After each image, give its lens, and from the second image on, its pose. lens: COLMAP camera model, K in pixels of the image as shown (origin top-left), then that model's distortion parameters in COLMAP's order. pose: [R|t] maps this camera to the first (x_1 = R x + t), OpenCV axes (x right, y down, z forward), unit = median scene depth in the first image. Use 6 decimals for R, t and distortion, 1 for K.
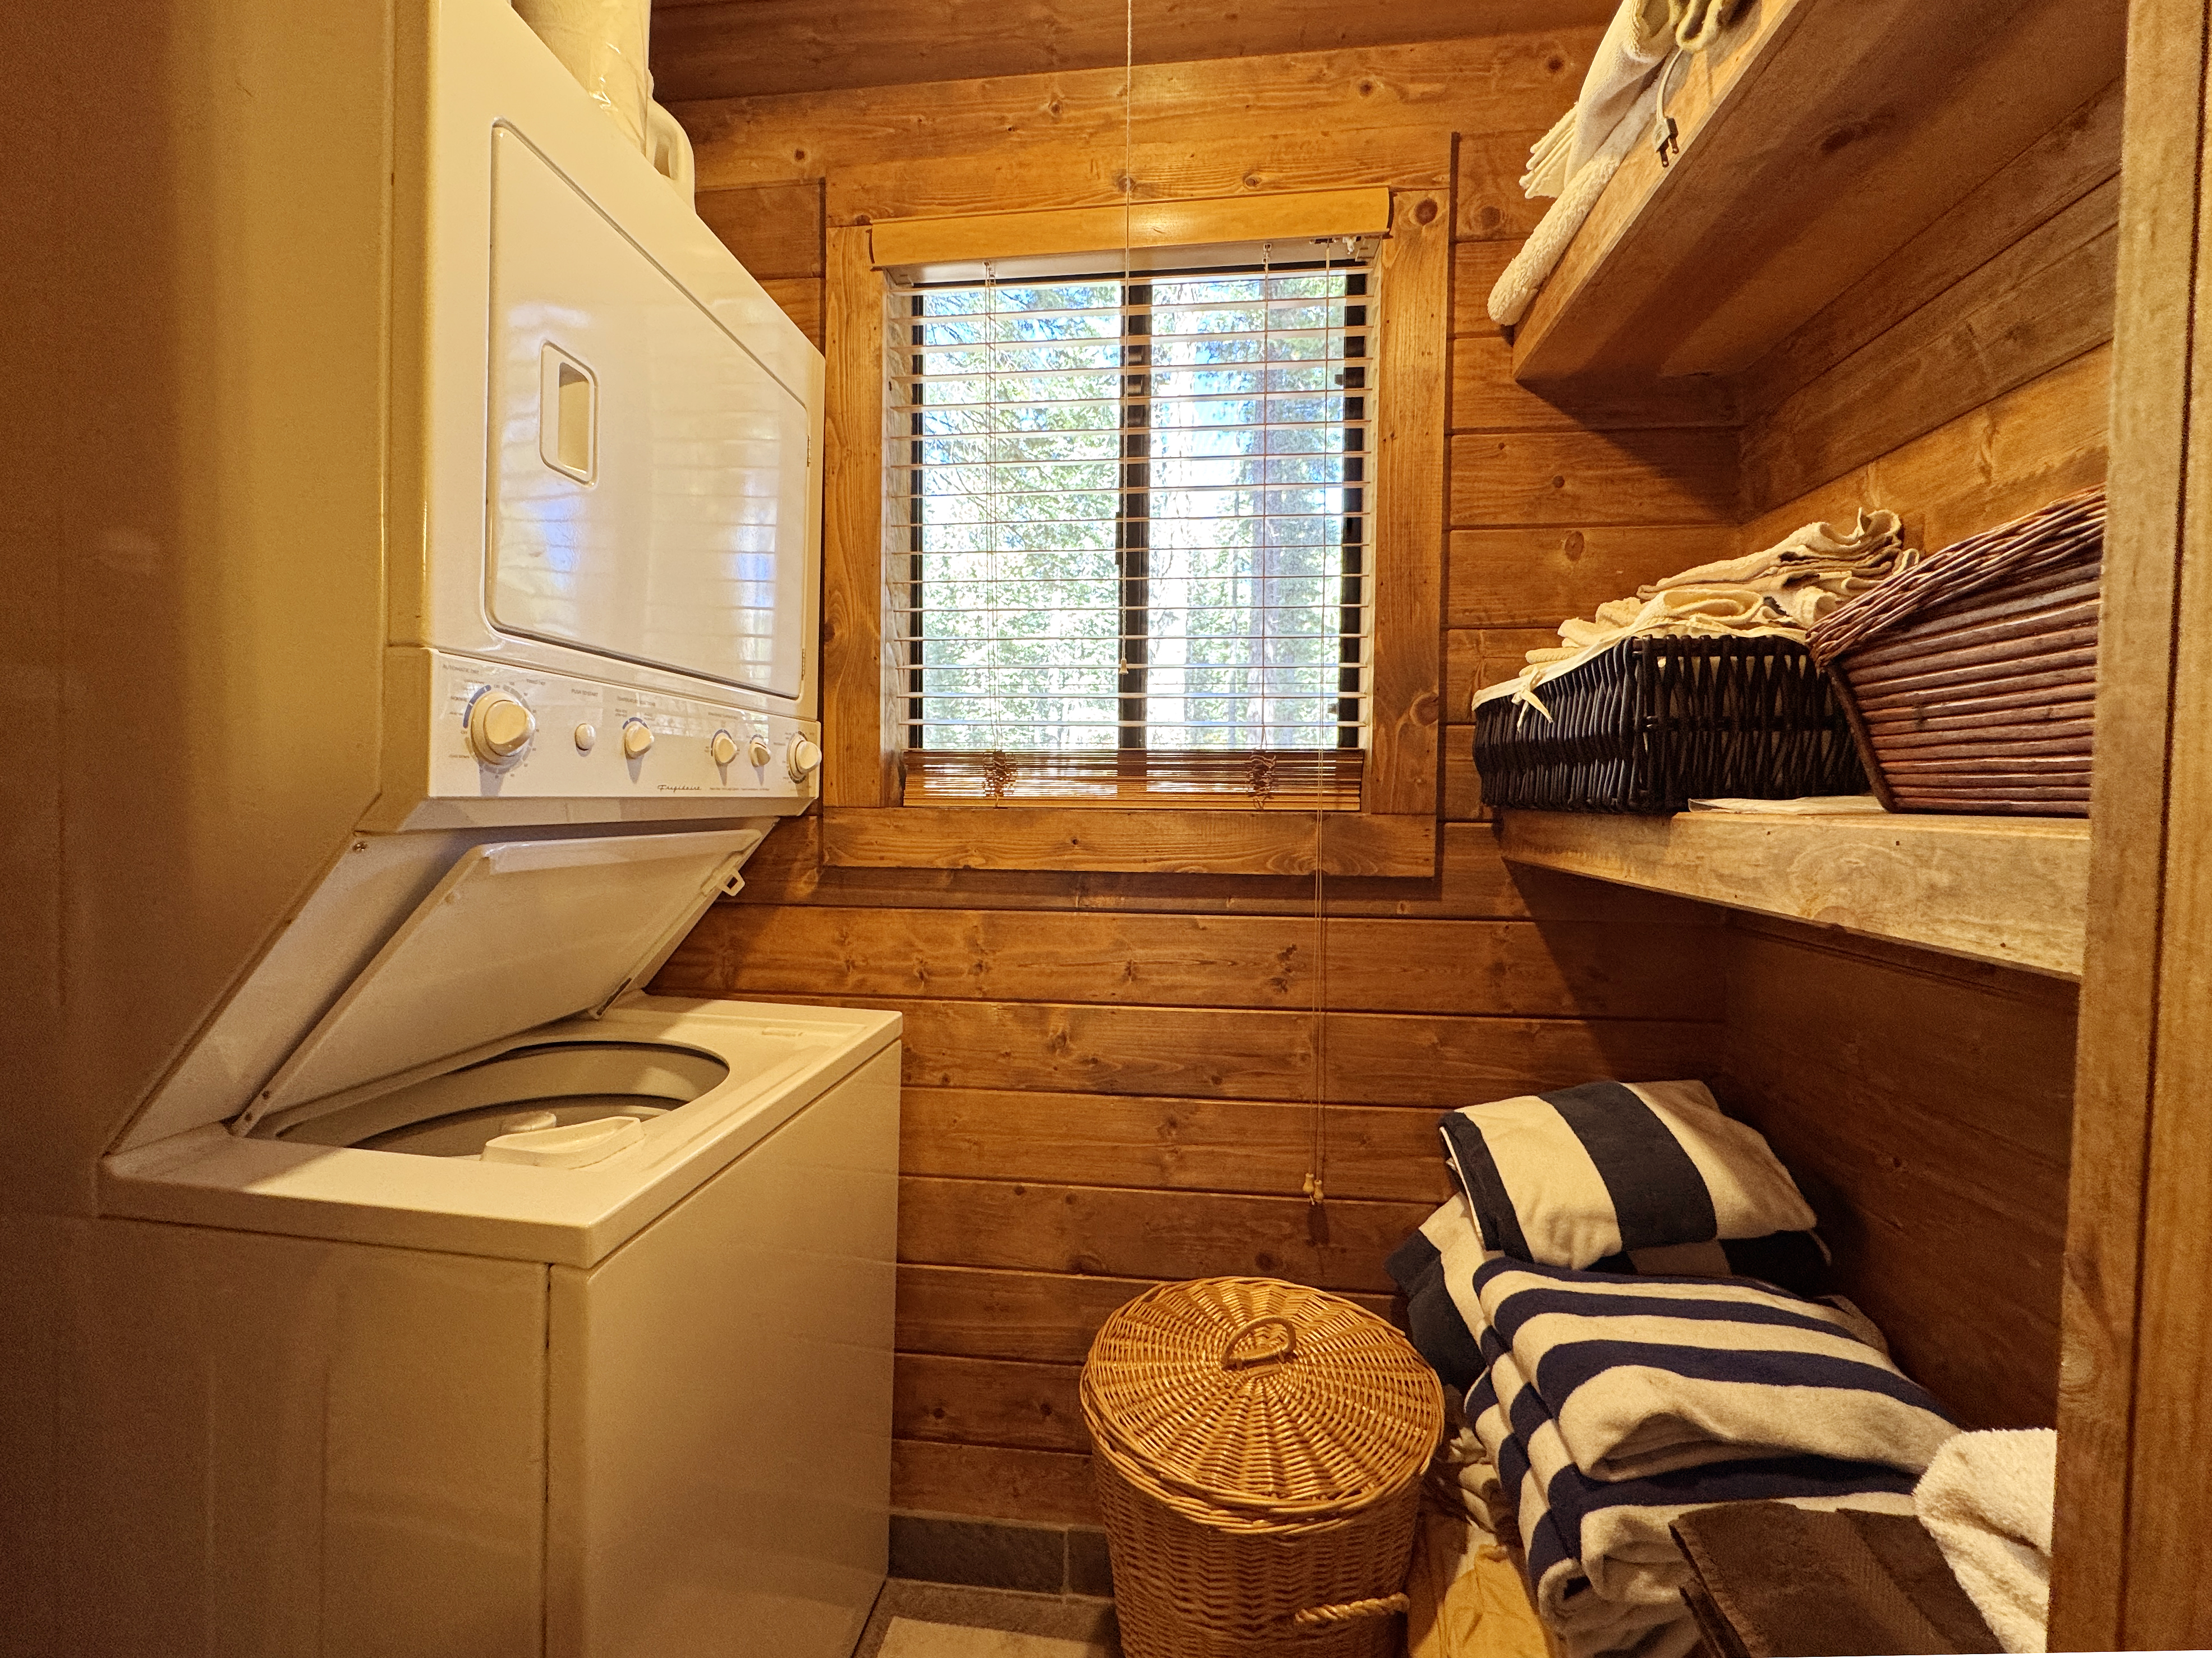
lens RADIAL K [[881.8, 0, 1116.9], [0, 881.8, 823.0], [0, 0, 1]] dist [-0.001527, 0.000031]
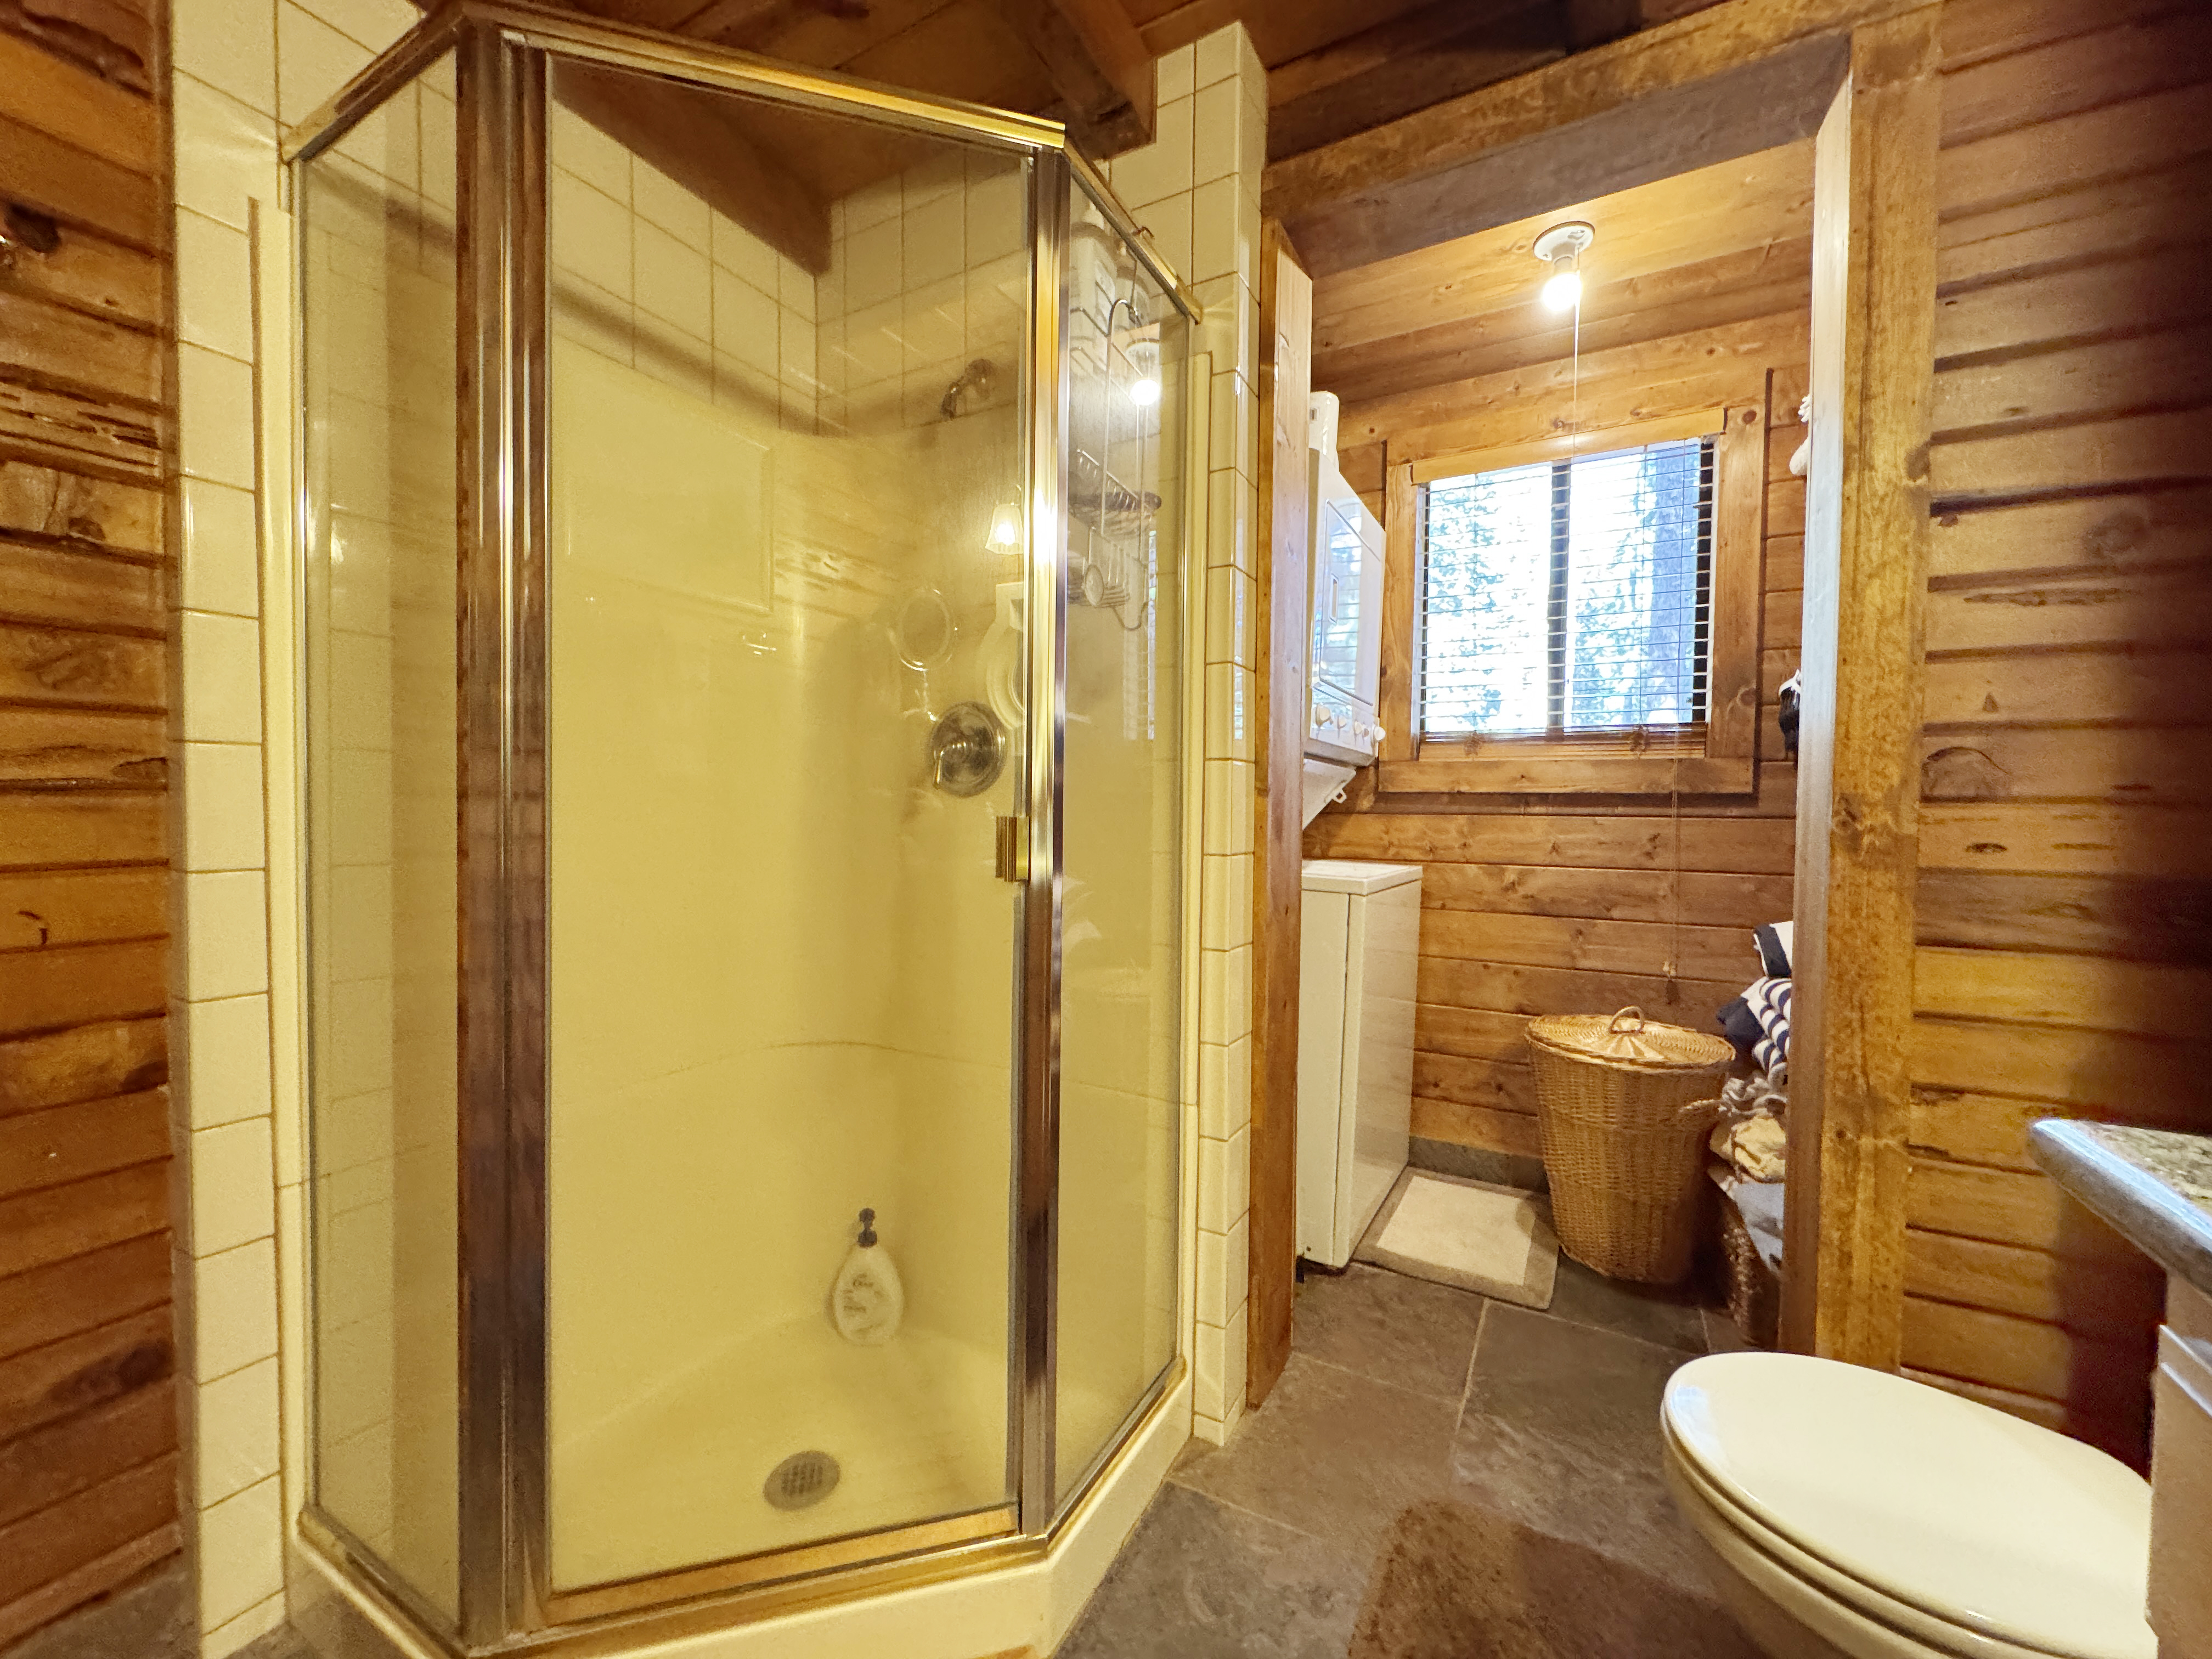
lens RADIAL K [[889.8, 0, 1106.0], [0, 889.8, 829.5], [0, 0, 1]] dist [0.000274, 0.000137]
pose [[0.921014, 0.013261, -0.389305, -0.125265], [-0.021090, 0.999652, -0.015841, 0.181134], [0.388959, 0.022800, 0.920973, -1.072294]]
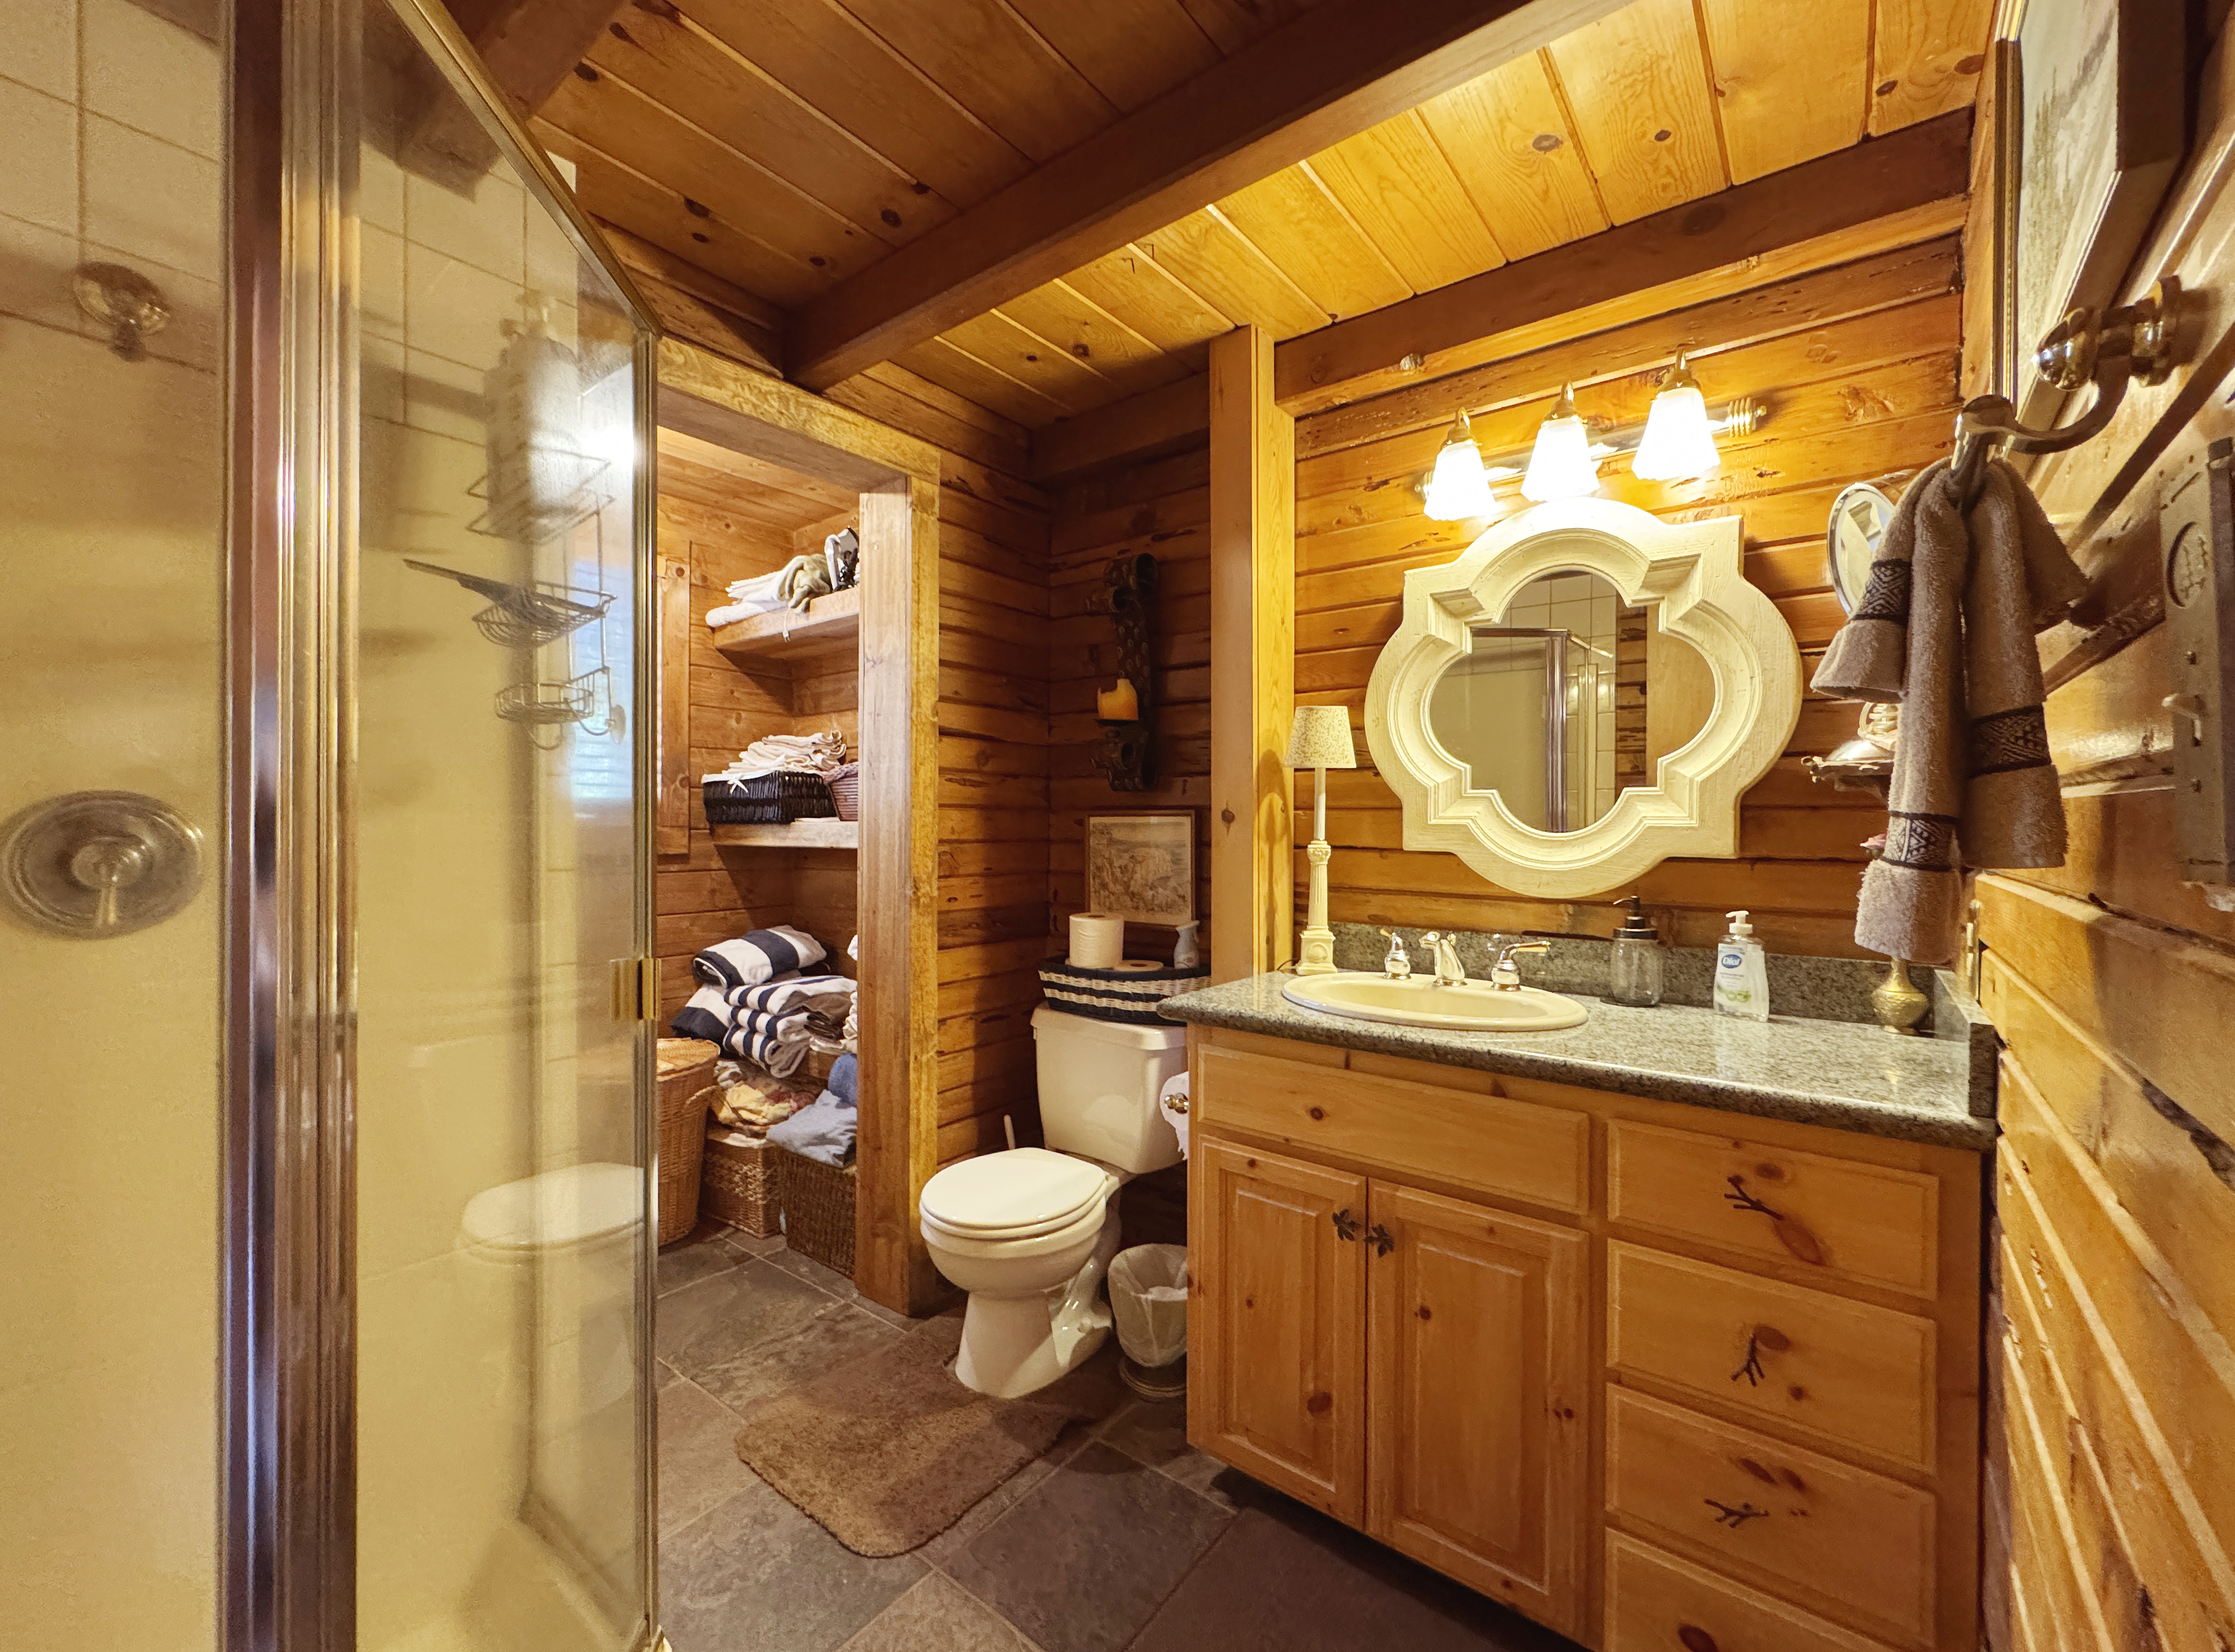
lens RADIAL K [[918.6, 0, 1122.4], [0, 918.6, 819.2], [0, 0, 1]] dist [-0.000915, -0.000200]
pose [[0.526935, -0.000347, 0.849905, -1.061633], [0.032886, 0.999259, -0.019982, 0.055035], [-0.849269, 0.038479, 0.526557, -1.215310]]
